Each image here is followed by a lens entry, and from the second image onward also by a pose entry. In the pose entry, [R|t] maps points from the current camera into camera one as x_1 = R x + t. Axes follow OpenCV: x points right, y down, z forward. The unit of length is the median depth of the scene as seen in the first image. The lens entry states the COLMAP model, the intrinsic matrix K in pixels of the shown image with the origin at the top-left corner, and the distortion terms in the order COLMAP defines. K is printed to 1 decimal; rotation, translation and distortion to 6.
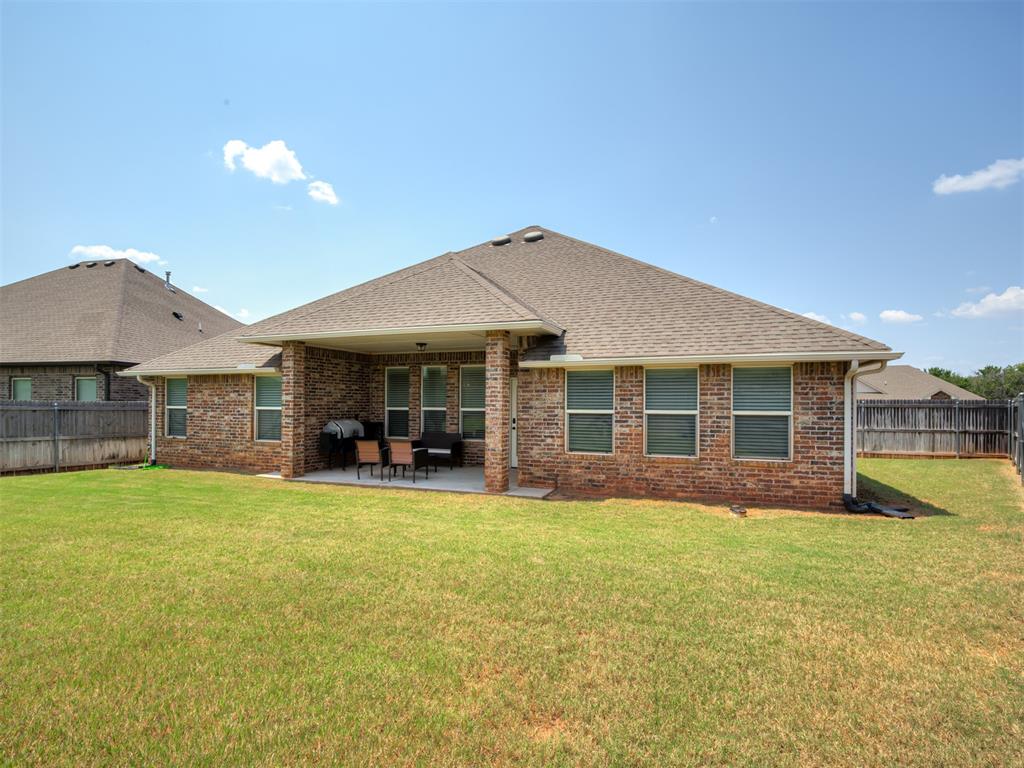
lens RADIAL K [[468.4, 0, 512.0], [0, 468.4, 384.0], [0, 0, 1]] dist [-0.029059, -0.000224]
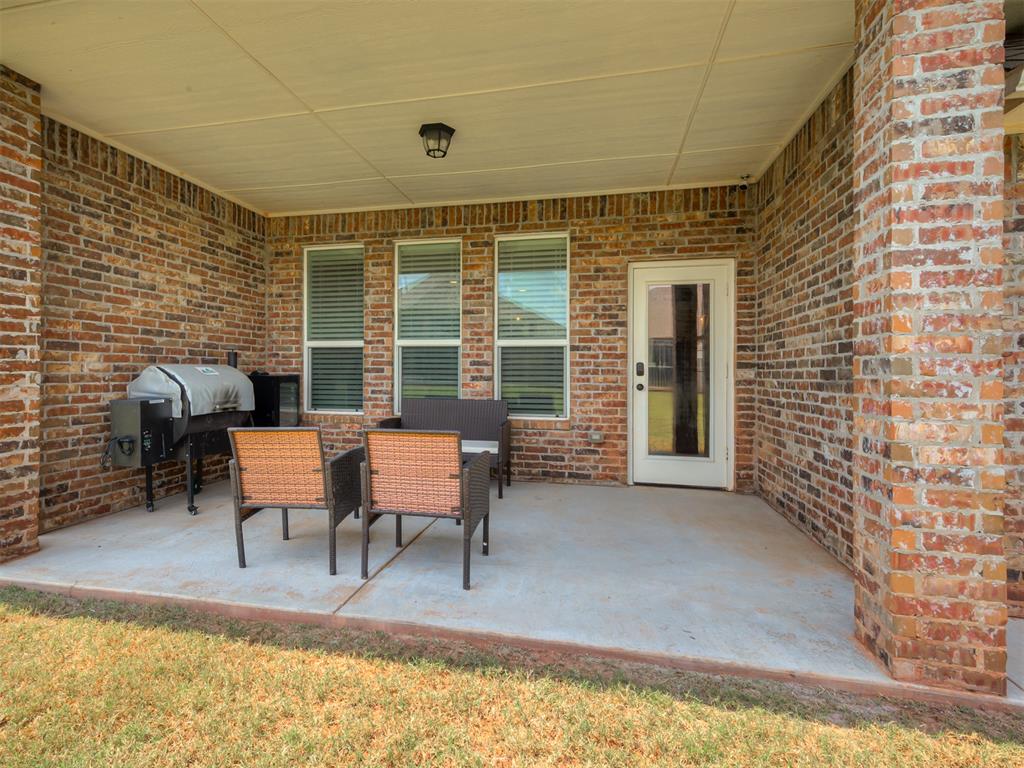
lens RADIAL K [[503.2, 0, 474.5], [0, 503.2, 366.0], [0, 0, 1]] dist [0.000787, 0.000212]
pose [[0.992059, 0.004591, 0.125693, -0.197304], [-0.008621, 0.999465, 0.031539, 0.064497], [-0.125481, -0.032372, 0.991568, 0.593697]]
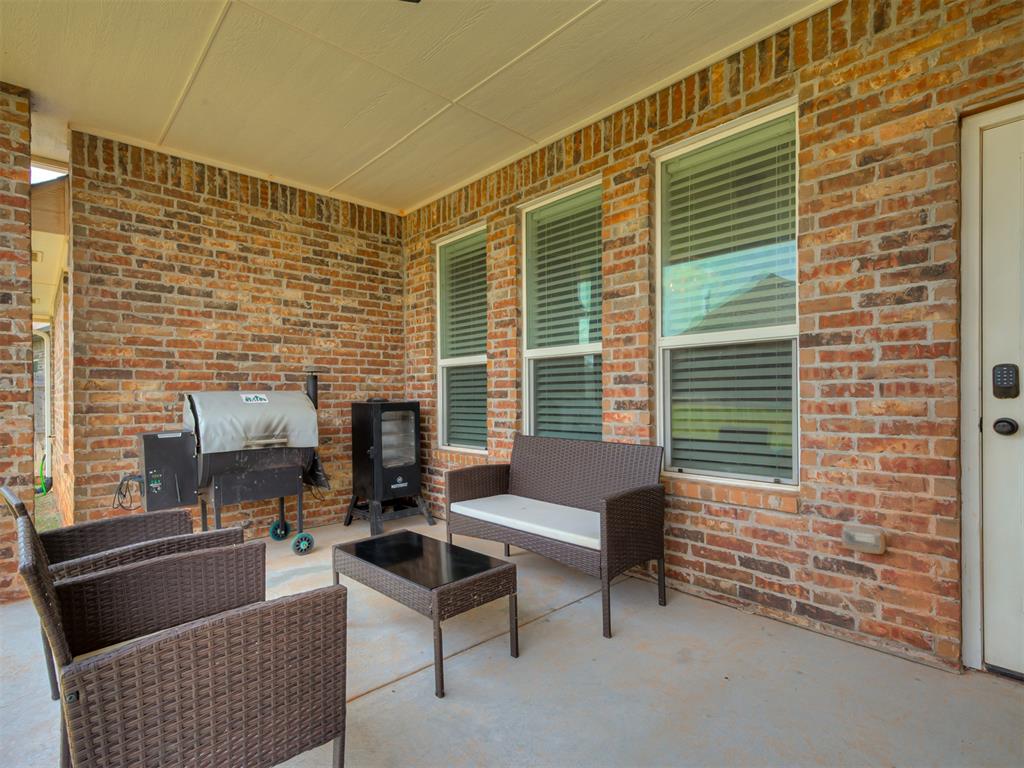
lens RADIAL K [[501.1, 0, 494.3], [0, 501.1, 399.2], [0, 0, 1]] dist [0.001585, -0.000203]
pose [[0.889383, -0.008333, -0.457087, -0.073708], [0.030931, 0.998640, 0.041977, 0.073572], [0.456116, -0.051472, 0.888431, 0.781456]]
